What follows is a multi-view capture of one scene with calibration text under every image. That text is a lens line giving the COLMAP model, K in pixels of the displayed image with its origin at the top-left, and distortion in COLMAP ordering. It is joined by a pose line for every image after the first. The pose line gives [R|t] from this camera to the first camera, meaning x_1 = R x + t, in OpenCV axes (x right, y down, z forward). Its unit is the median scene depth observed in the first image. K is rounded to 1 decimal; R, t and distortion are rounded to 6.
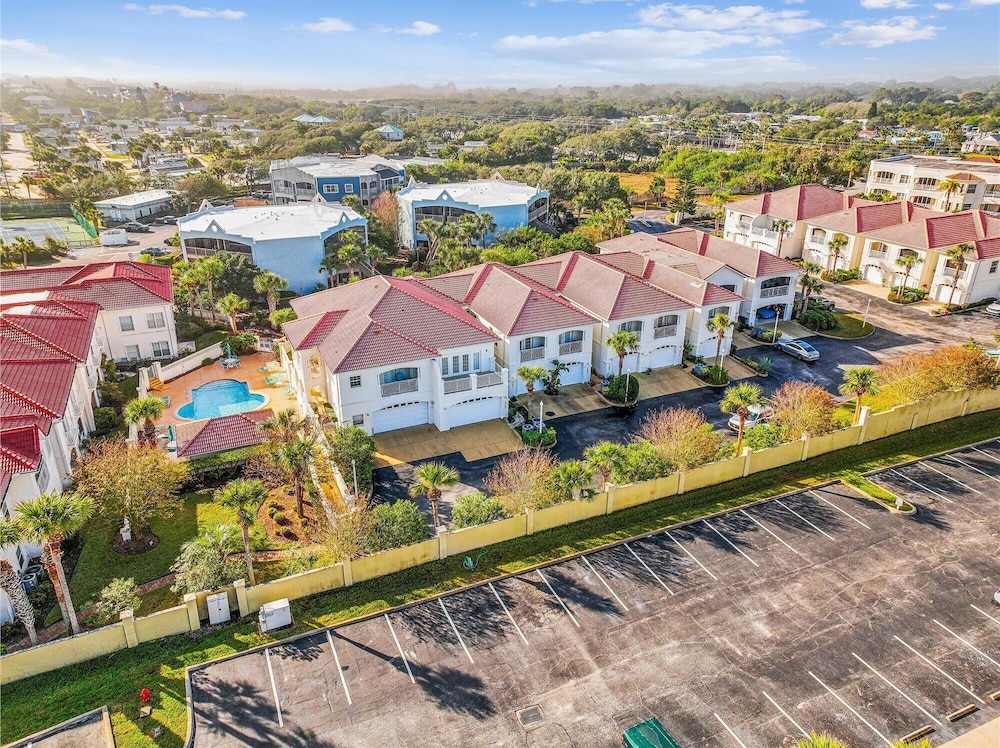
lens RADIAL K [[695.6, 0, 500.0], [0, 695.6, 374.0], [0, 0, 1]] dist [0.042231, 0.006428]
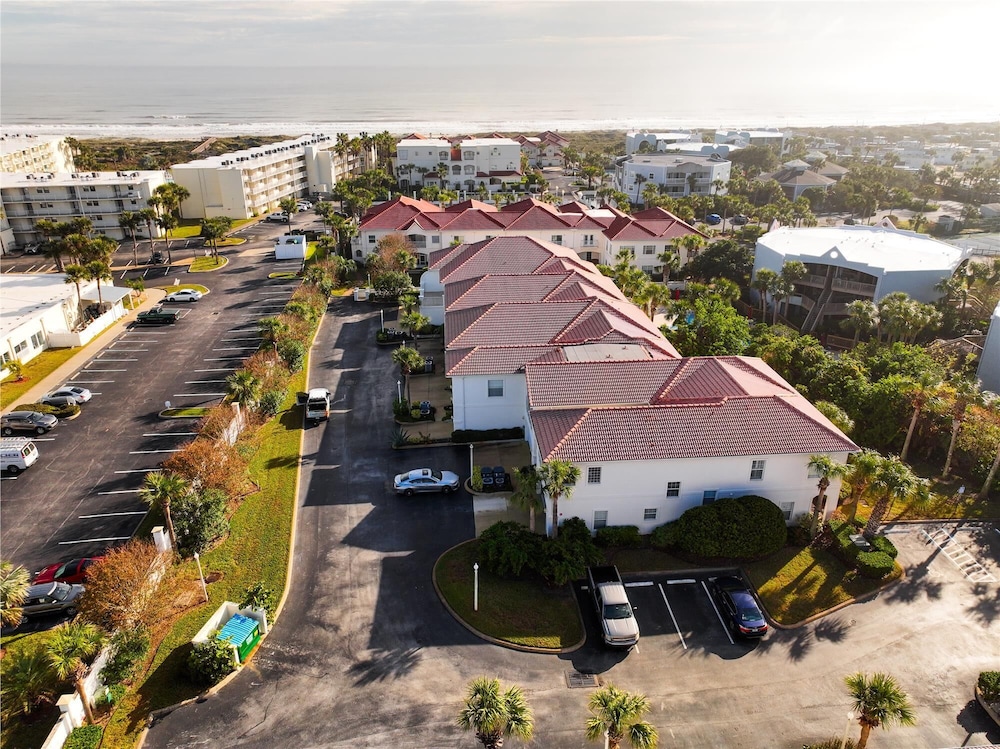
lens RADIAL K [[695.6, 0, 500.0], [0, 695.6, 374.5], [0, 0, 1]] dist [0.042231, 0.006428]
pose [[-0.336763, 0.380358, -0.861347, 1.005015], [-0.369860, 0.787816, 0.492493, -0.522131], [0.865906, 0.484431, -0.124628, 1.135572]]
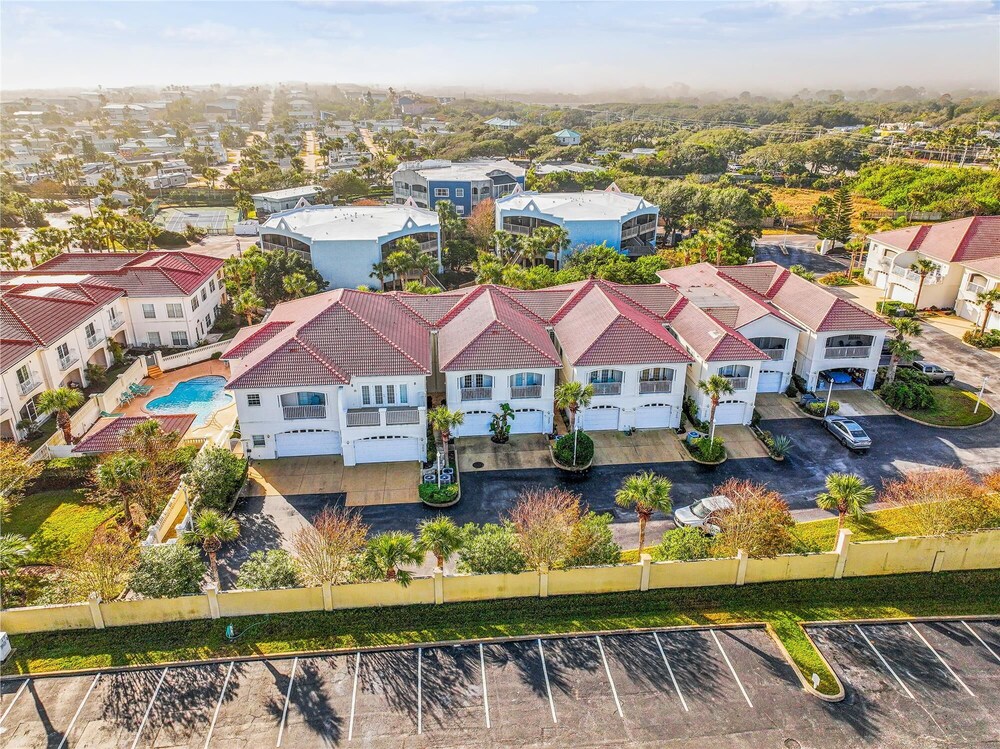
lens RADIAL K [[695.6, 0, 500.0], [0, 695.6, 374.5], [0, 0, 1]] dist [0.042231, 0.006428]
pose [[0.947746, 0.127369, -0.292497, 0.288471], [-0.128606, 0.991581, 0.015083, -0.061072], [0.291955, 0.023322, 0.956148, 0.147194]]
